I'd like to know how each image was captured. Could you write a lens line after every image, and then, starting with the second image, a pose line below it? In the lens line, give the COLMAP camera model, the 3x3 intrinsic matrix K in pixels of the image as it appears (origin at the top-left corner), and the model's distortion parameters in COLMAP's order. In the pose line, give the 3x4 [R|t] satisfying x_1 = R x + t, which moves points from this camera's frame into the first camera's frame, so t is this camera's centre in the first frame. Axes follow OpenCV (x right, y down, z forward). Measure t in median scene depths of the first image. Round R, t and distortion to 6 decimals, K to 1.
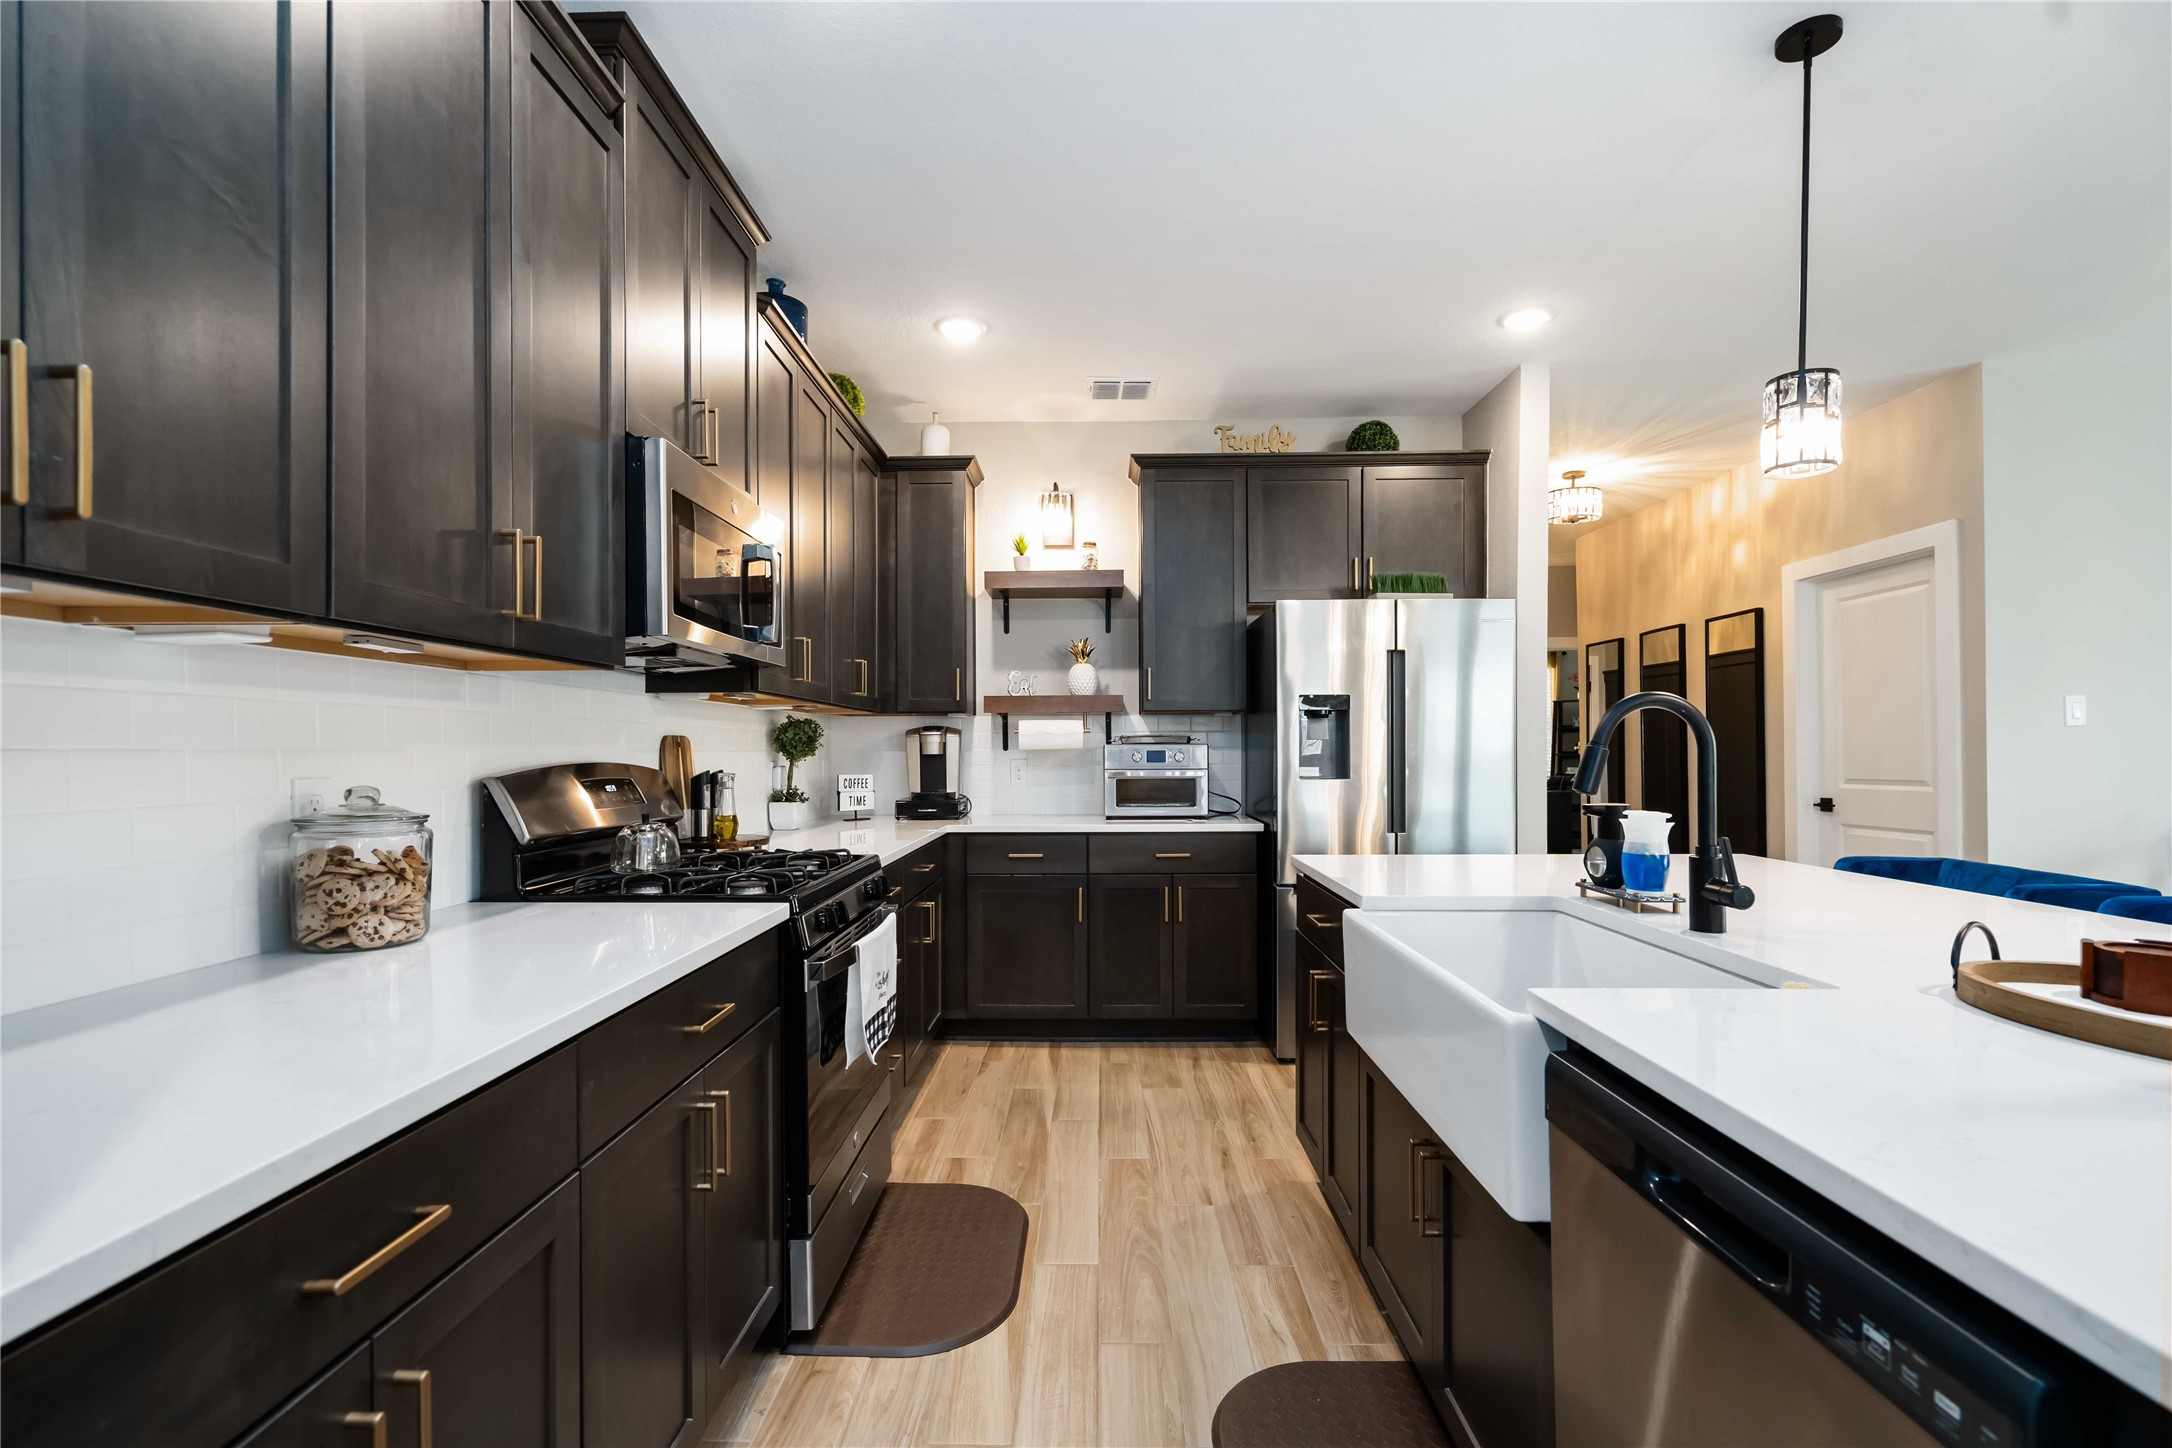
lens RADIAL K [[985.8, 0, 1085.5], [0, 985.8, 743.3], [0, 0, 1]] dist [-0.002021, -0.000104]
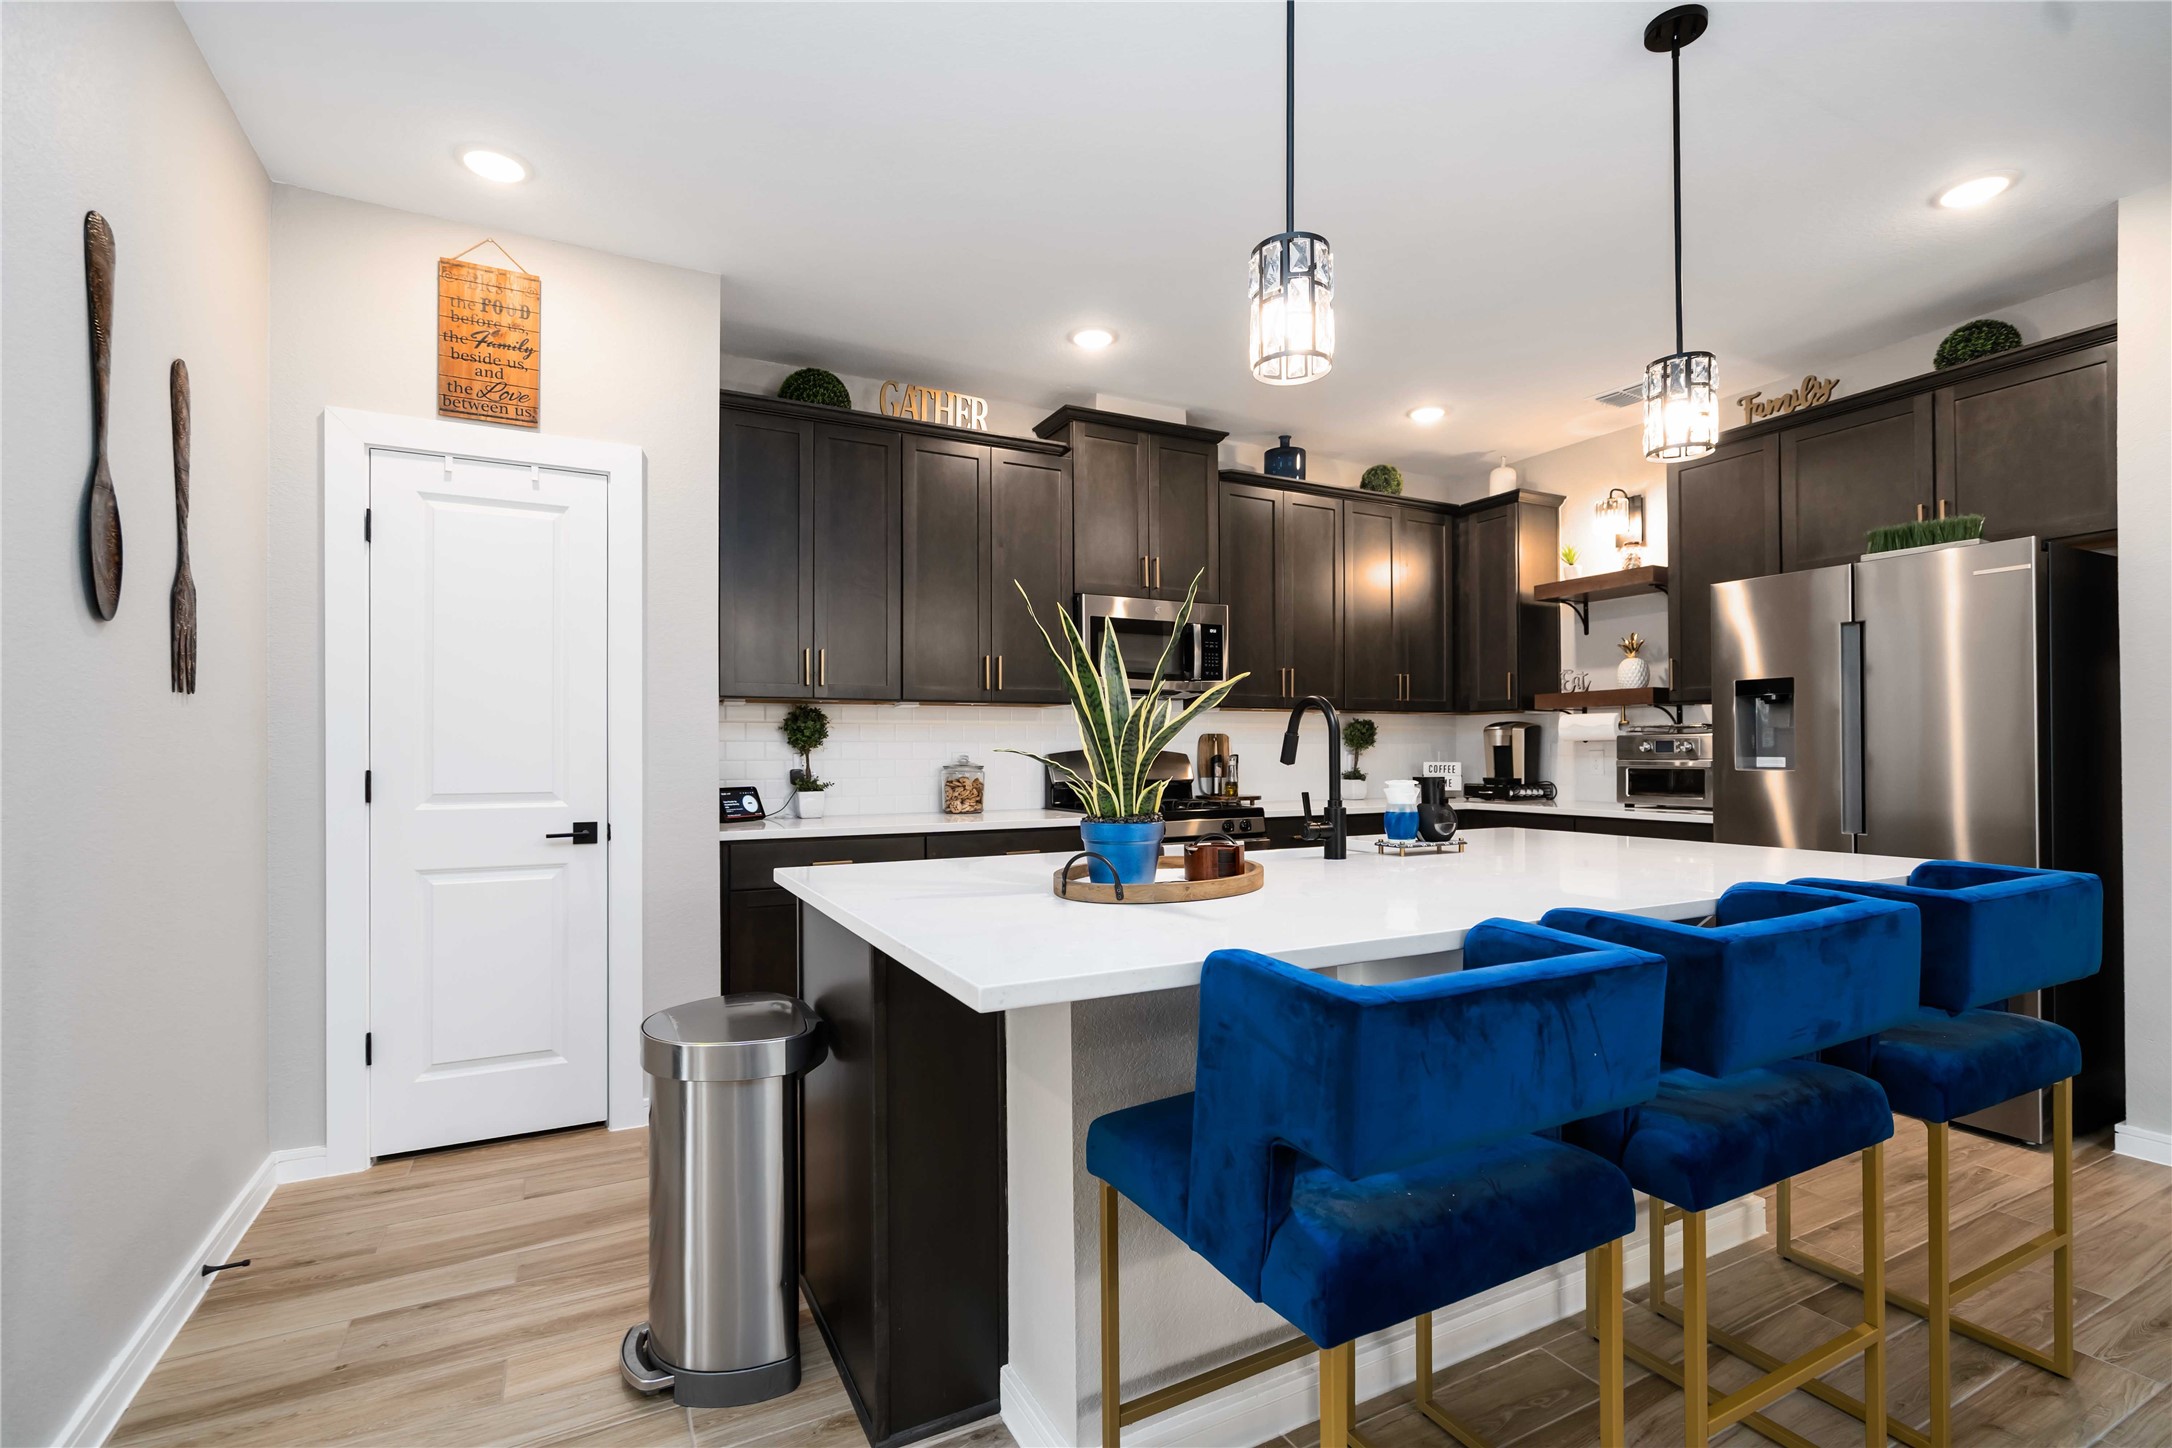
lens RADIAL K [[985.8, 0, 1049.4], [0, 985.8, 742.6], [0, 0, 1]] dist [-0.002021, -0.000104]
pose [[0.446598, -0.007717, -0.894702, 0.672442], [0.008008, 0.999957, -0.004628, 0.008356], [0.894699, -0.005098, 0.446640, -0.016872]]
